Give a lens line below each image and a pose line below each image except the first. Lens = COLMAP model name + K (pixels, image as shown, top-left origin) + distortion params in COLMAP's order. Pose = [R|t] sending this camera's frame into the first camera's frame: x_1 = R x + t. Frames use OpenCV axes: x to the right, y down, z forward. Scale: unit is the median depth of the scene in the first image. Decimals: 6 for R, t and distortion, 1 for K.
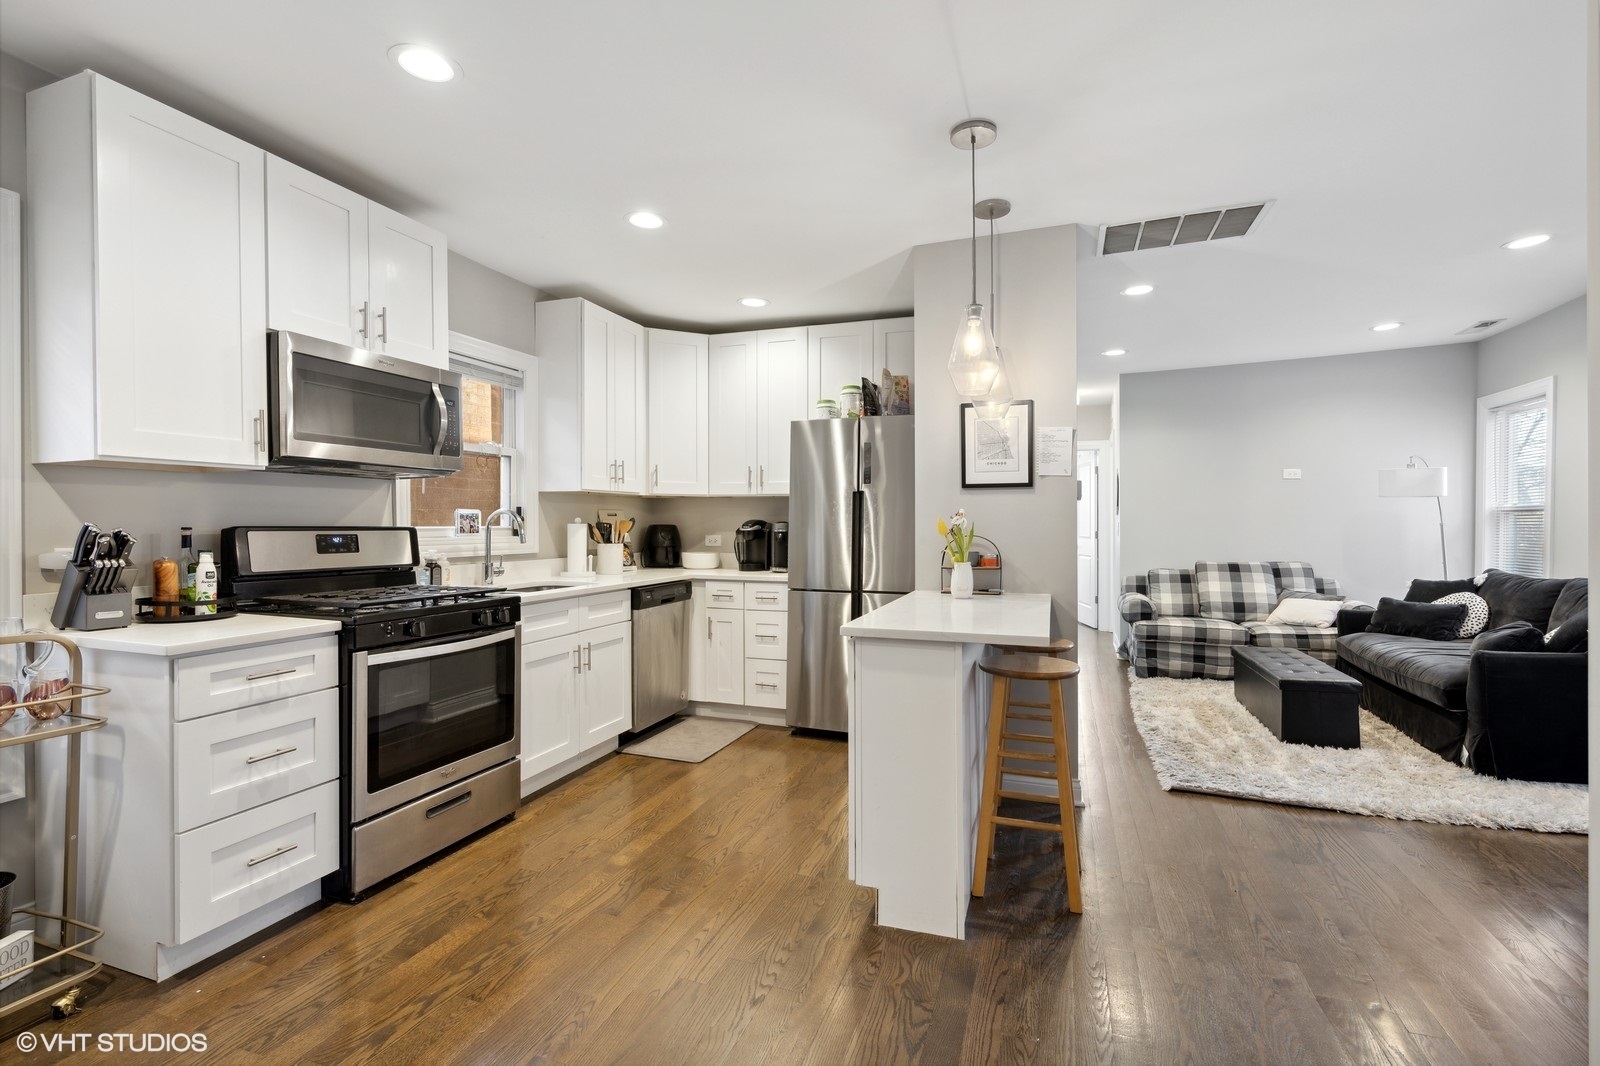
lens RADIAL K [[767.4, 0, 800.0], [0, 767.4, 533.0], [0, 0, 1]] dist [0.000925, 0.000080]
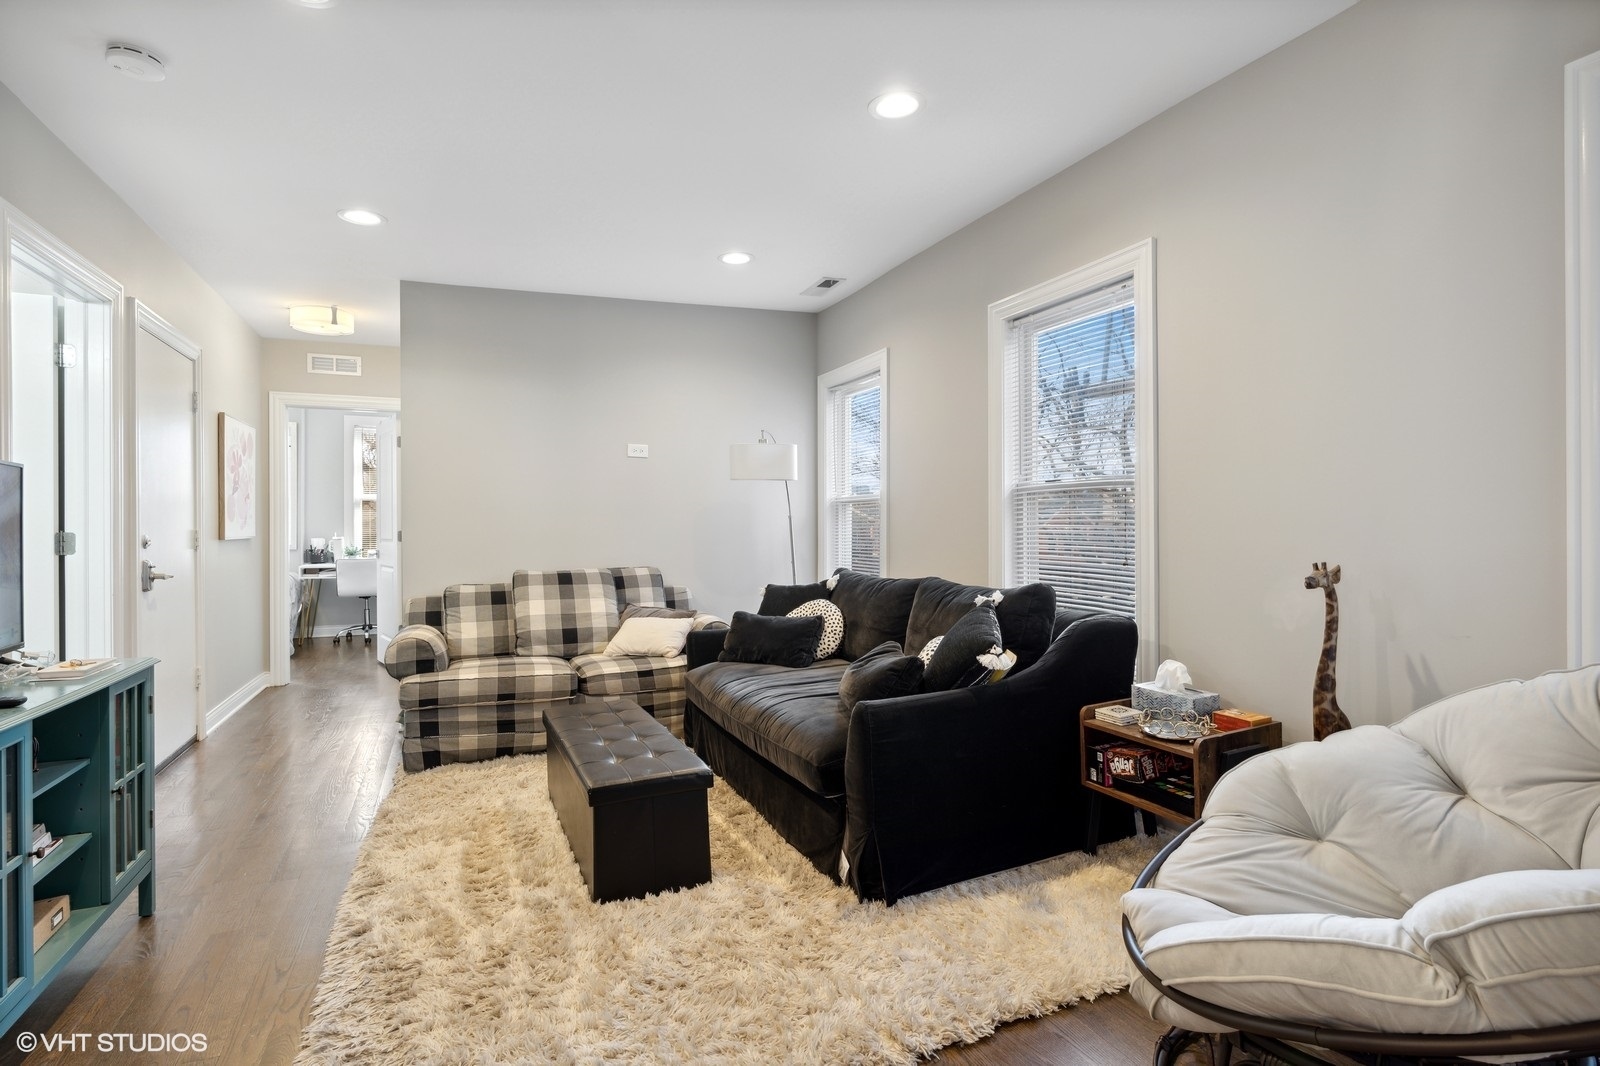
lens RADIAL K [[757.9, 0, 800.0], [0, 757.9, 533.0], [0, 0, 1]] dist [-0.000386, -0.000112]
pose [[0.739377, -0.005067, 0.673272, 0.286568], [0.011824, 0.999915, -0.005459, 0.011388], [-0.673187, 0.011998, 0.739375, 0.382371]]
